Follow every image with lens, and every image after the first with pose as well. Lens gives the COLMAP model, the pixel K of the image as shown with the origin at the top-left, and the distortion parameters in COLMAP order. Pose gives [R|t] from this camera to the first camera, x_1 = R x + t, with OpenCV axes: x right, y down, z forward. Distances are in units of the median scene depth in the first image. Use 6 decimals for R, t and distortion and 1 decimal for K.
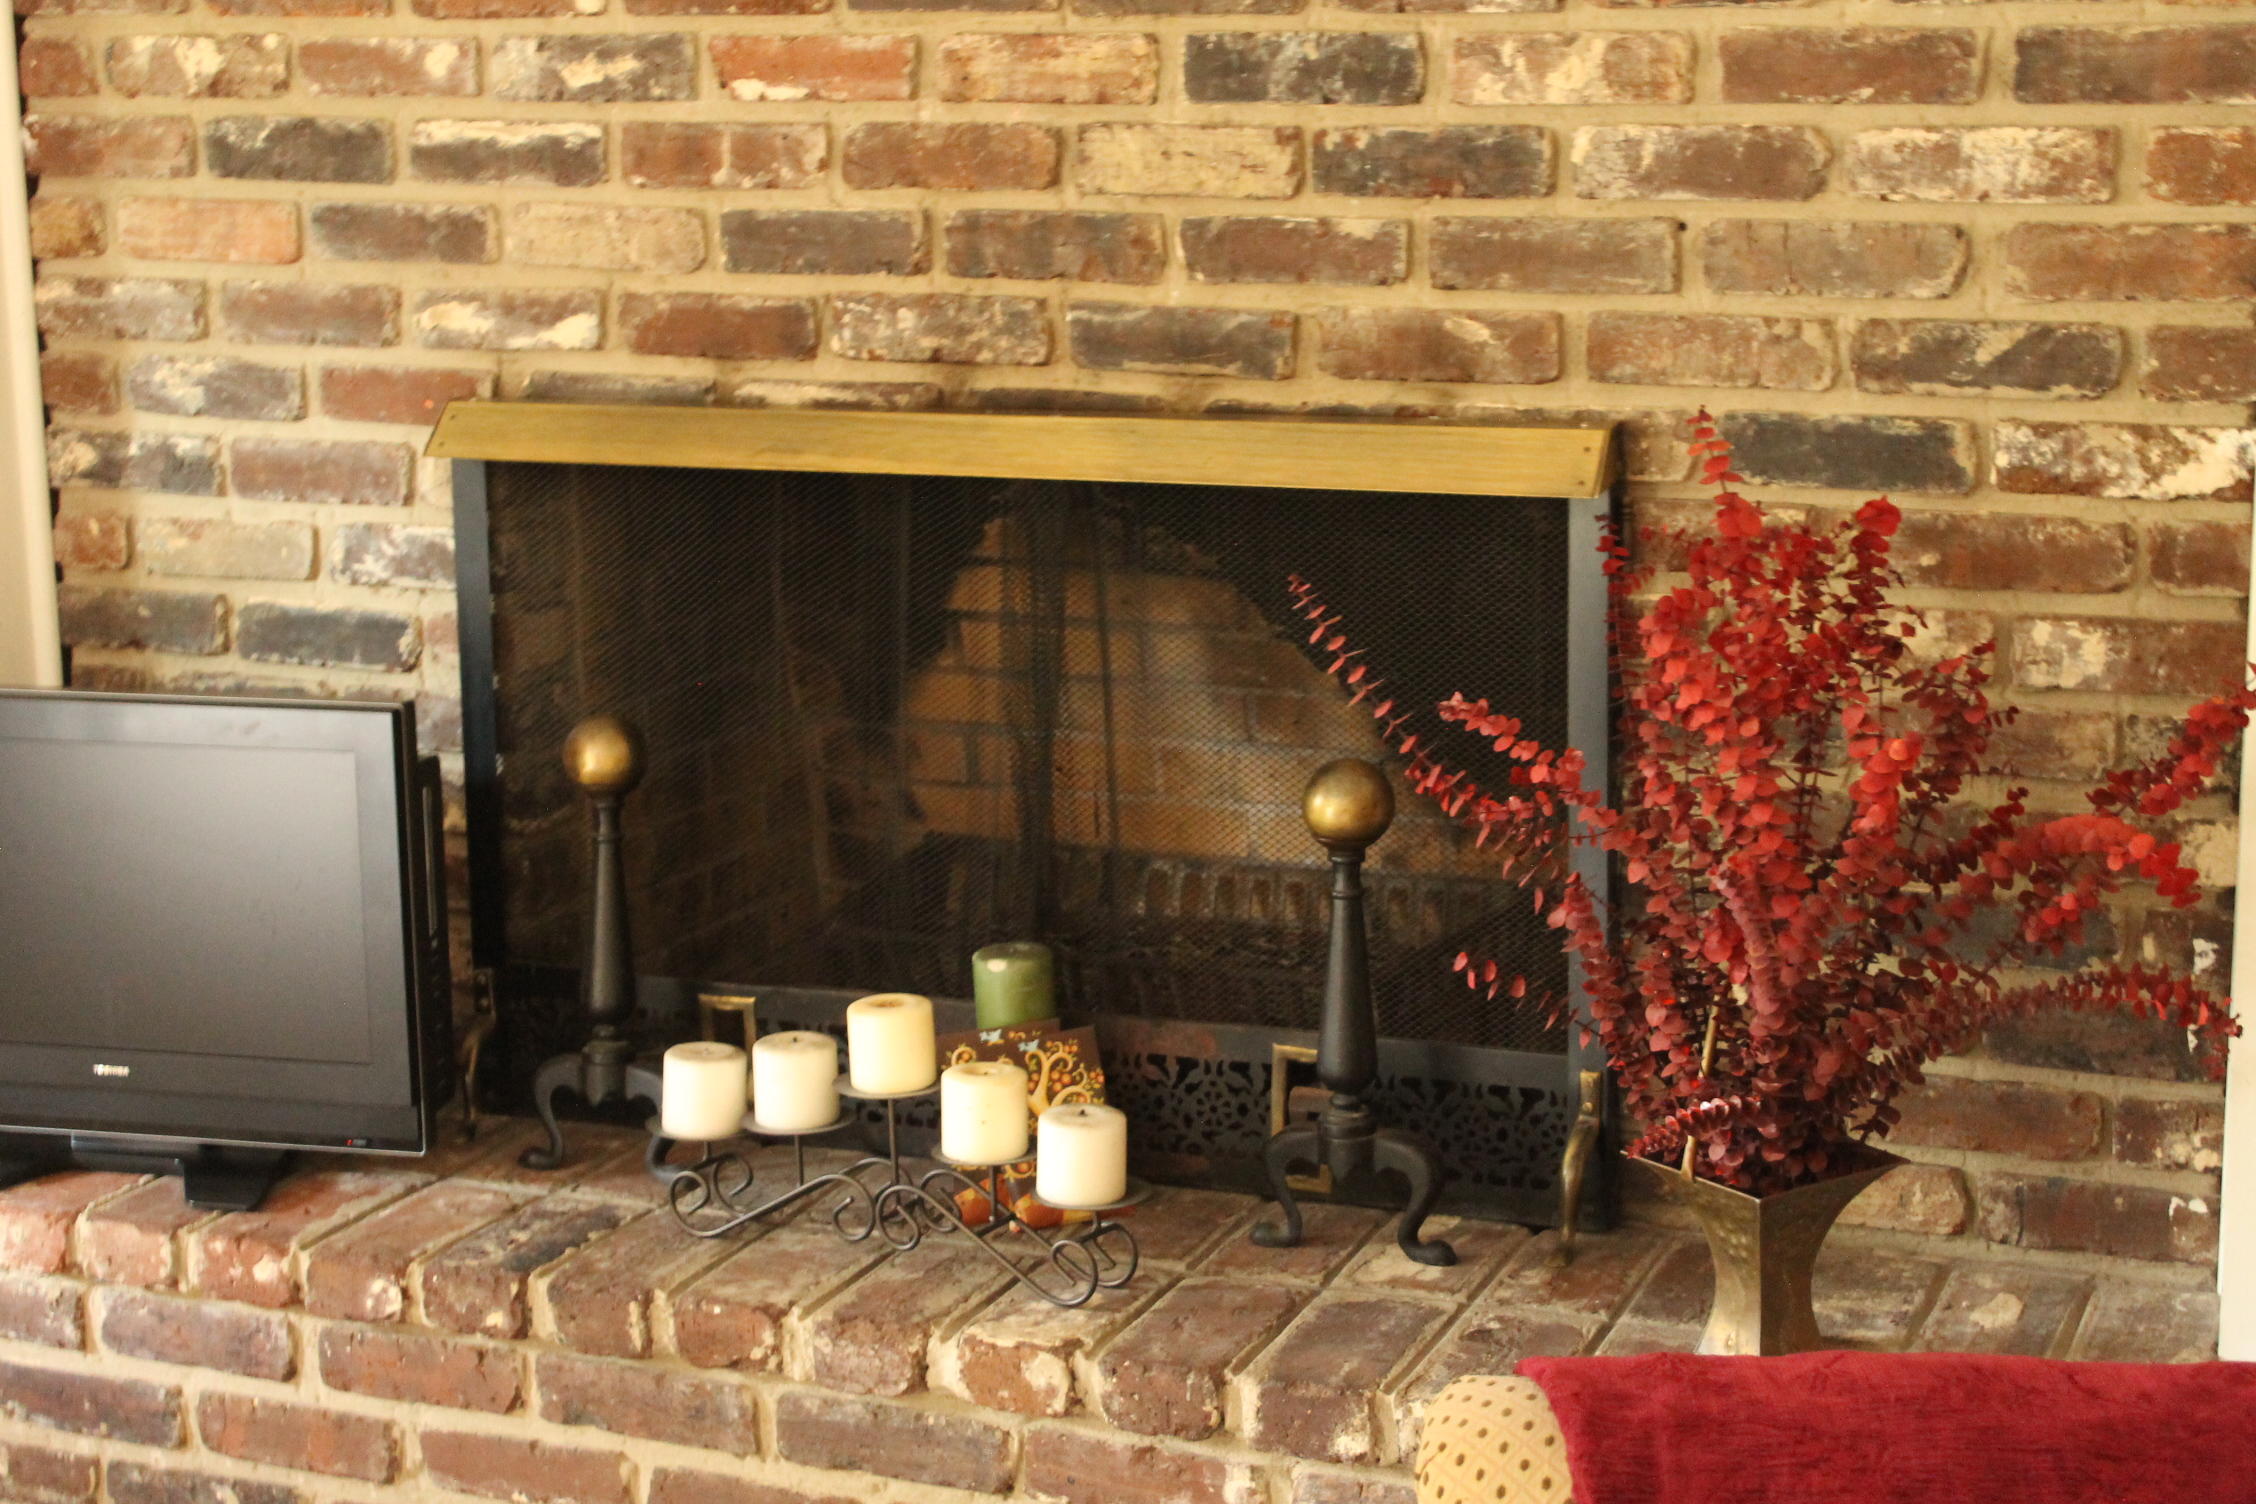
lens RADIAL K [[3708.3, 0, 1128.0], [0, 3708.3, 752.0], [0, 0, 1]] dist [-0.033435, 0.187548]
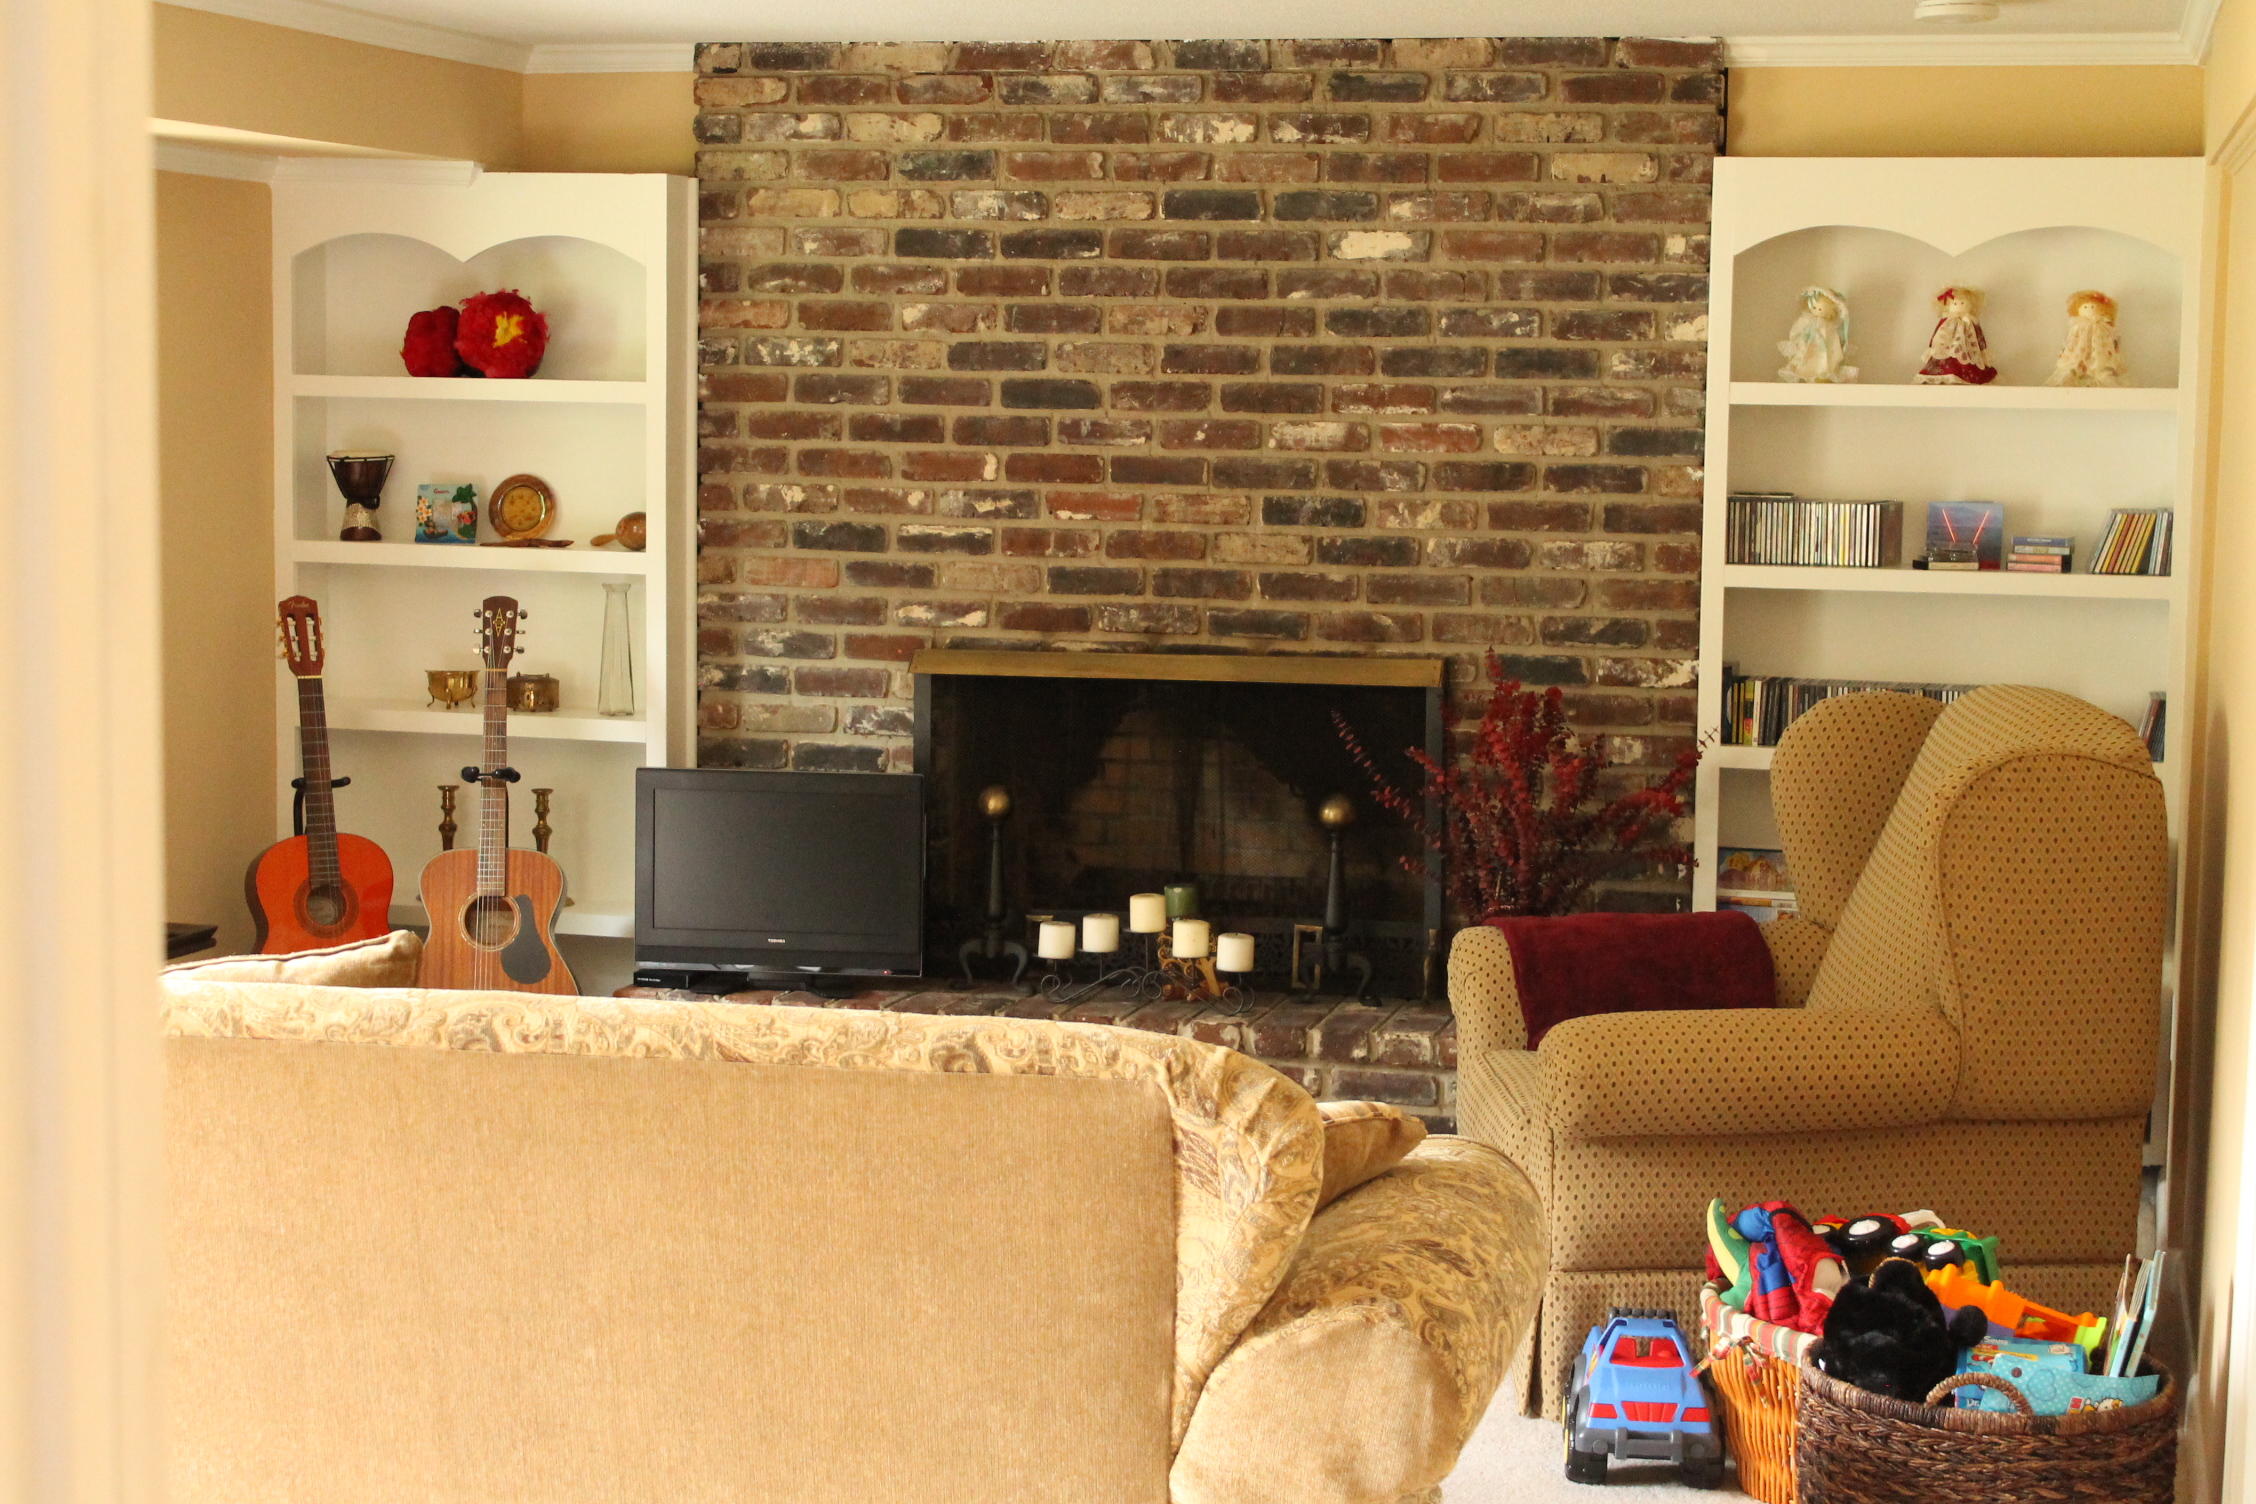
lens RADIAL K [[3708.3, 0, 1128.0], [0, 3708.3, 752.0], [0, 0, 1]] dist [-0.033435, 0.187548]
pose [[0.989251, 0.011947, 0.145737, -0.411257], [0.003915, 0.994136, -0.108065, 0.225597], [-0.146174, 0.107474, 0.983404, -1.306318]]
